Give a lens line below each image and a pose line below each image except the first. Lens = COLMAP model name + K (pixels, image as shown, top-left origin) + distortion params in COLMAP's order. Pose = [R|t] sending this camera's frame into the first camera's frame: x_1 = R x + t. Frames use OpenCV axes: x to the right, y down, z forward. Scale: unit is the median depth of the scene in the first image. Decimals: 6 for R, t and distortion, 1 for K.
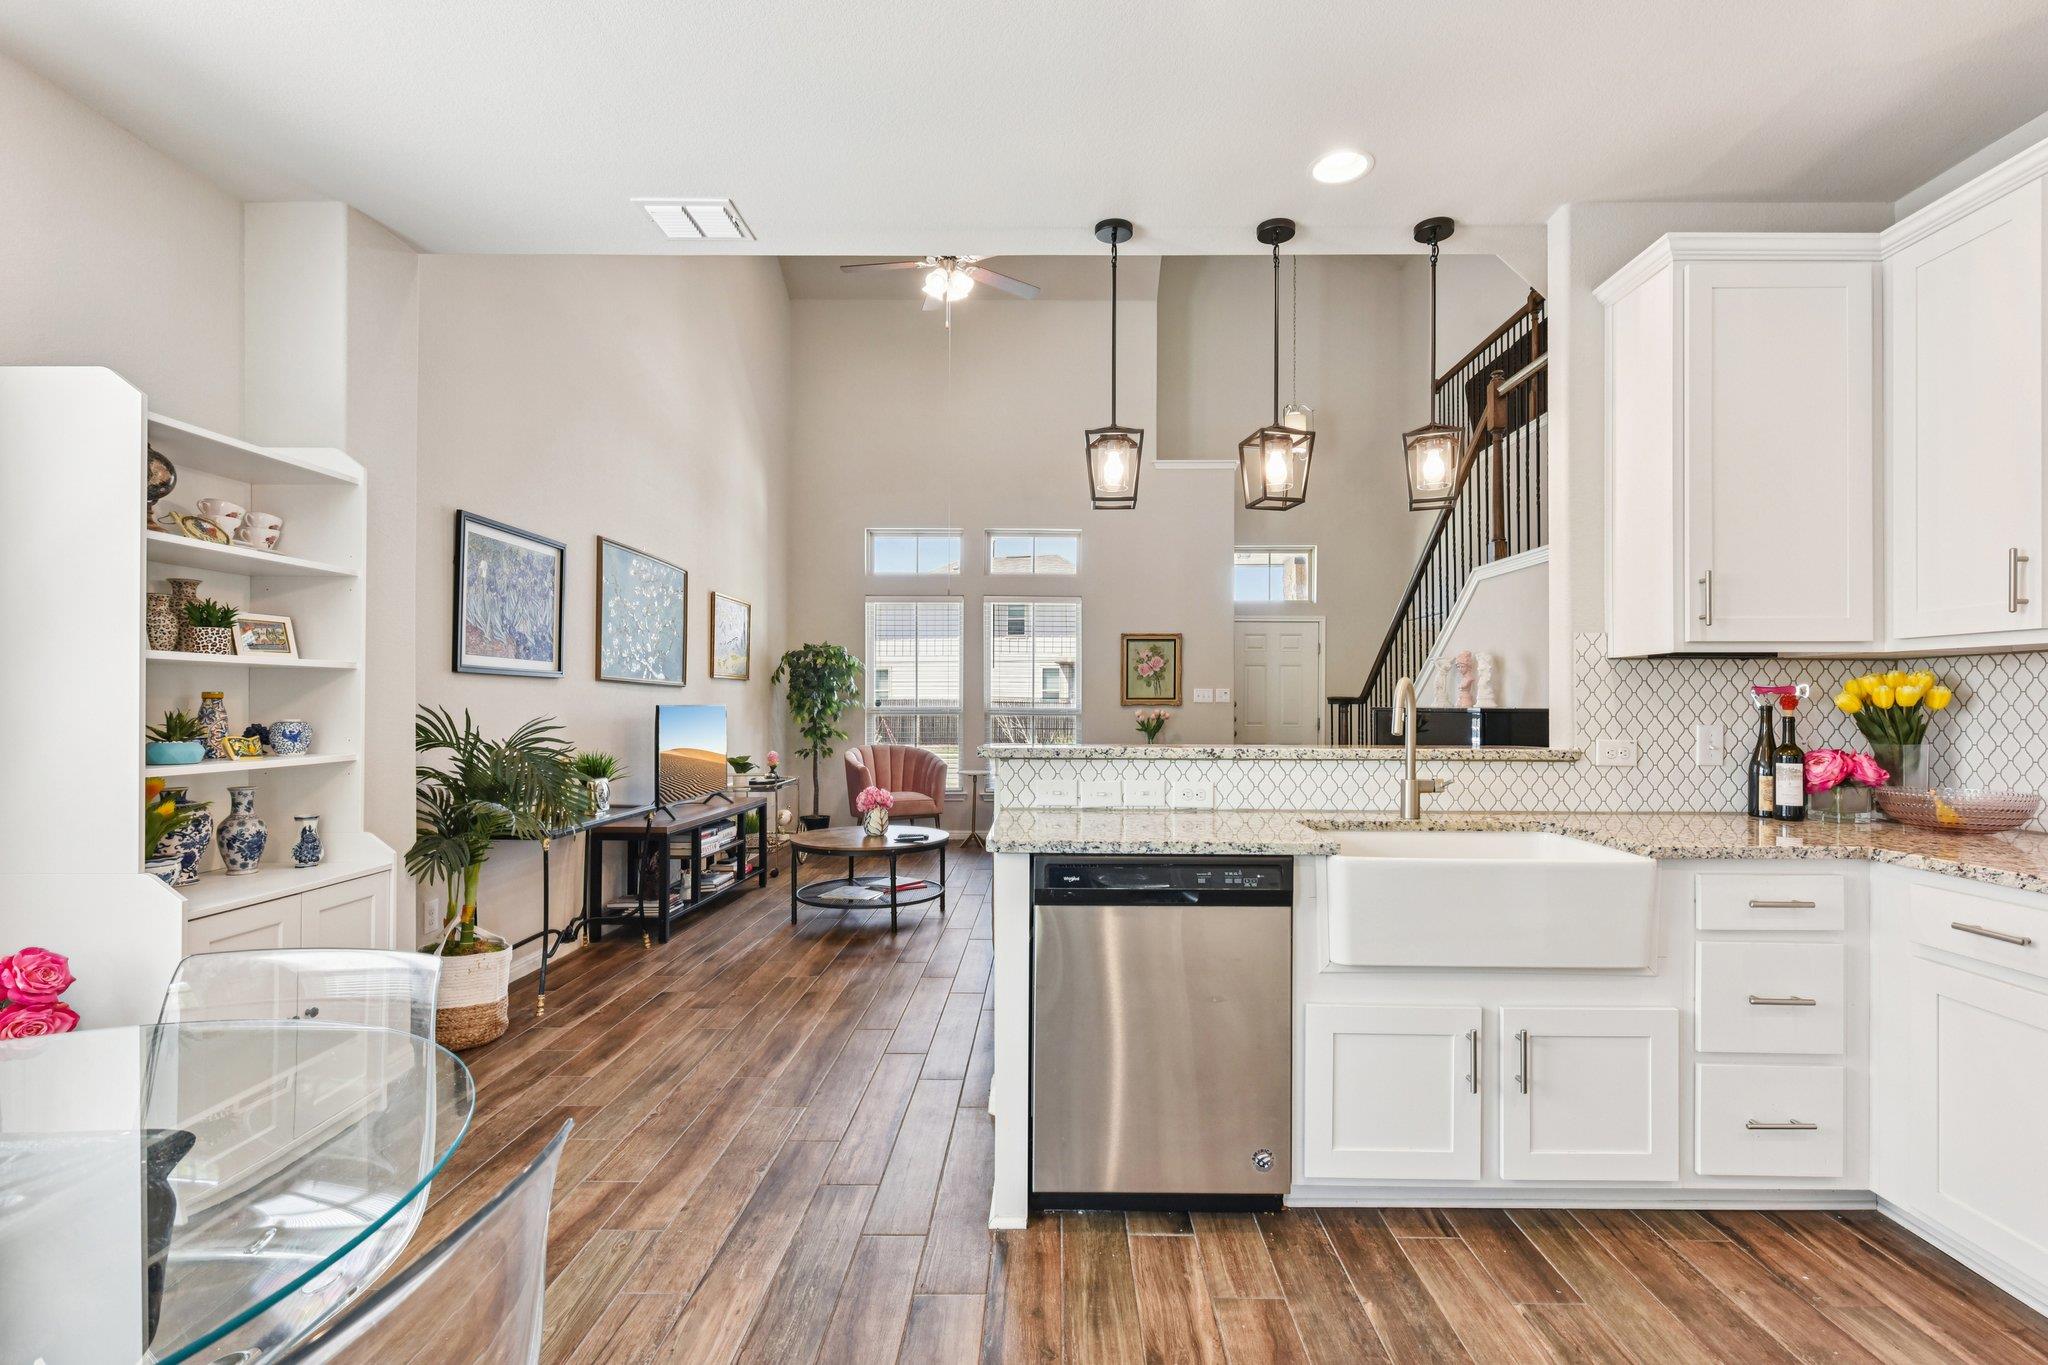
lens RADIAL K [[931.6, 0, 1054.0], [0, 931.6, 697.9], [0, 0, 1]] dist [0.002153, -0.001072]
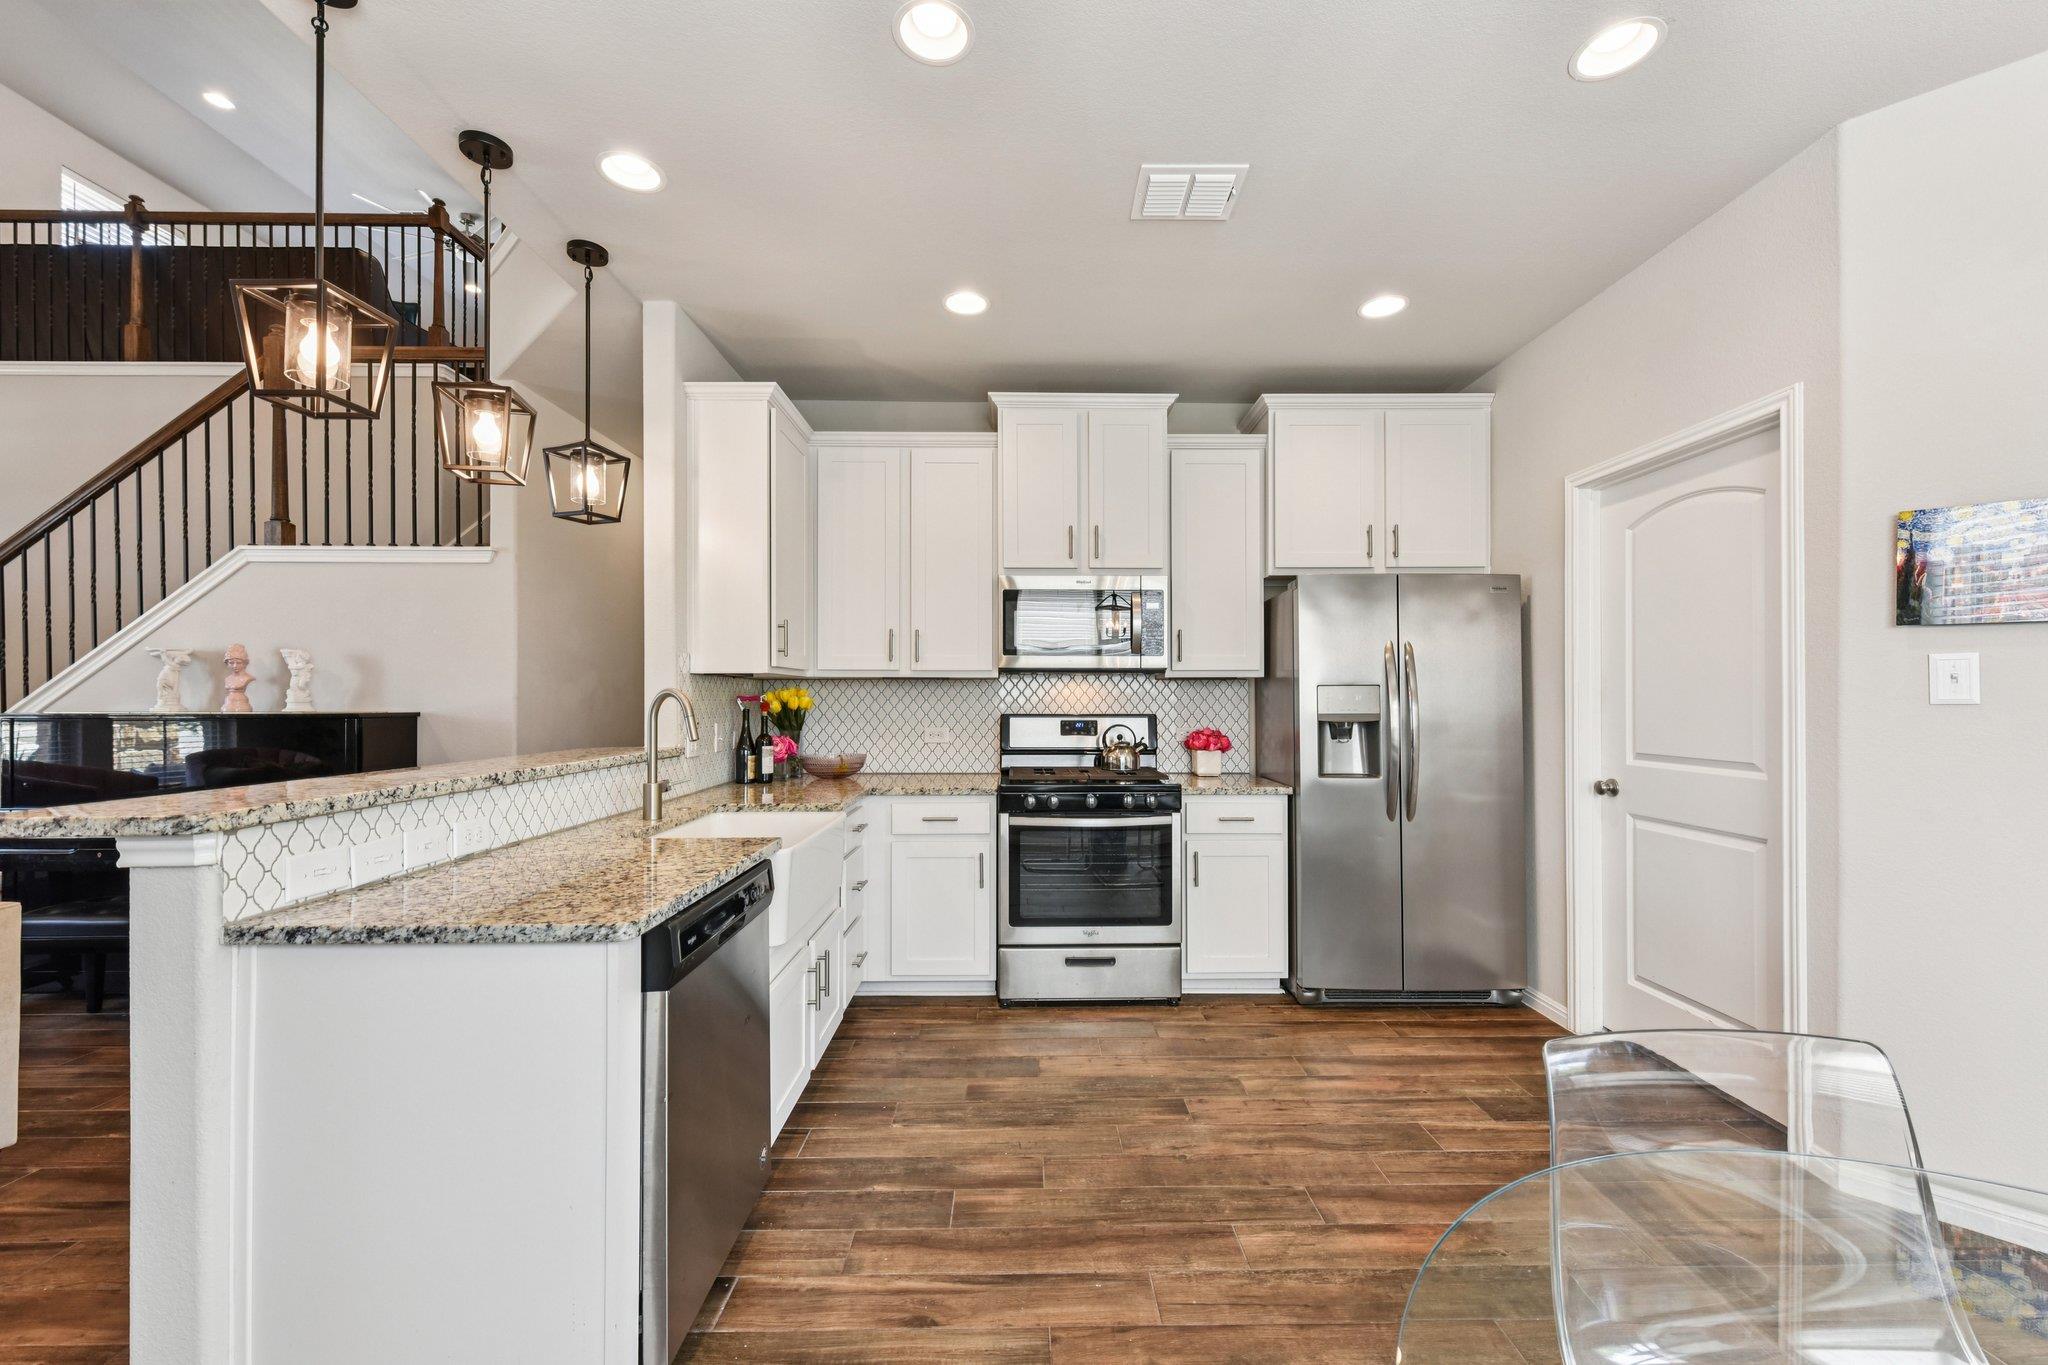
lens RADIAL K [[802.4, 0, 1031.2], [0, 802.4, 694.3], [0, 0, 1]] dist [0.006294, -0.000254]
pose [[-0.014041, 0.002982, 0.999897, -0.566735], [-0.005221, 0.999982, -0.003056, -0.014357], [-0.999888, -0.005263, -0.014026, 0.598991]]
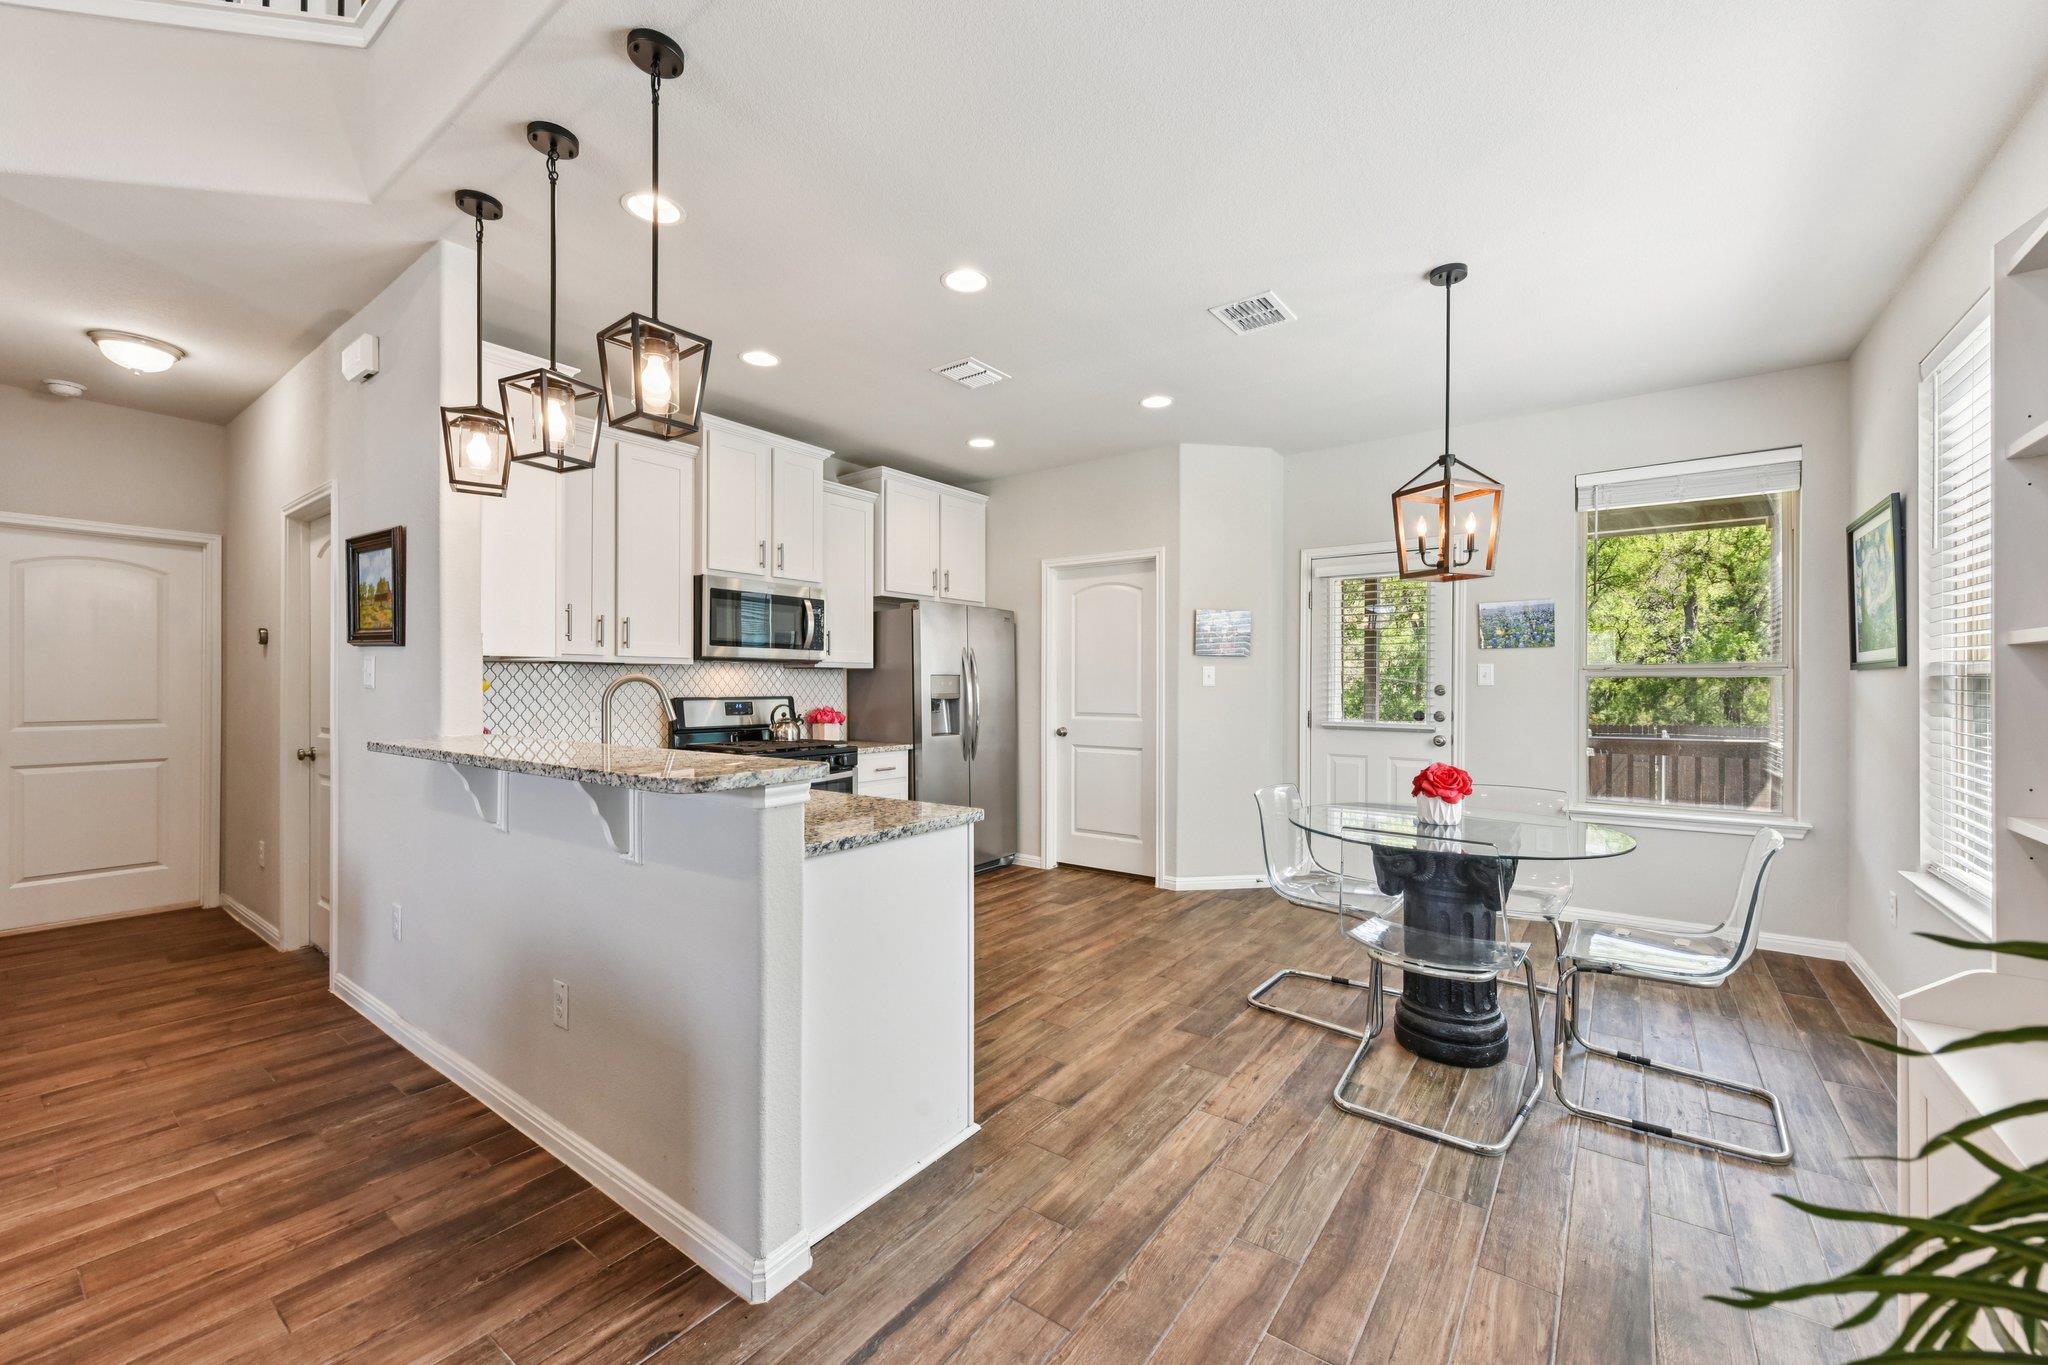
lens RADIAL K [[802.2, 0, 1032.3], [0, 802.2, 680.9], [0, 0, 1]] dist [0.006196, -0.000097]
pose [[-0.804393, -0.000577, 0.594097, -0.632016], [-0.005905, 0.999958, -0.007024, -0.008835], [-0.594068, -0.009158, -0.804363, 1.529544]]
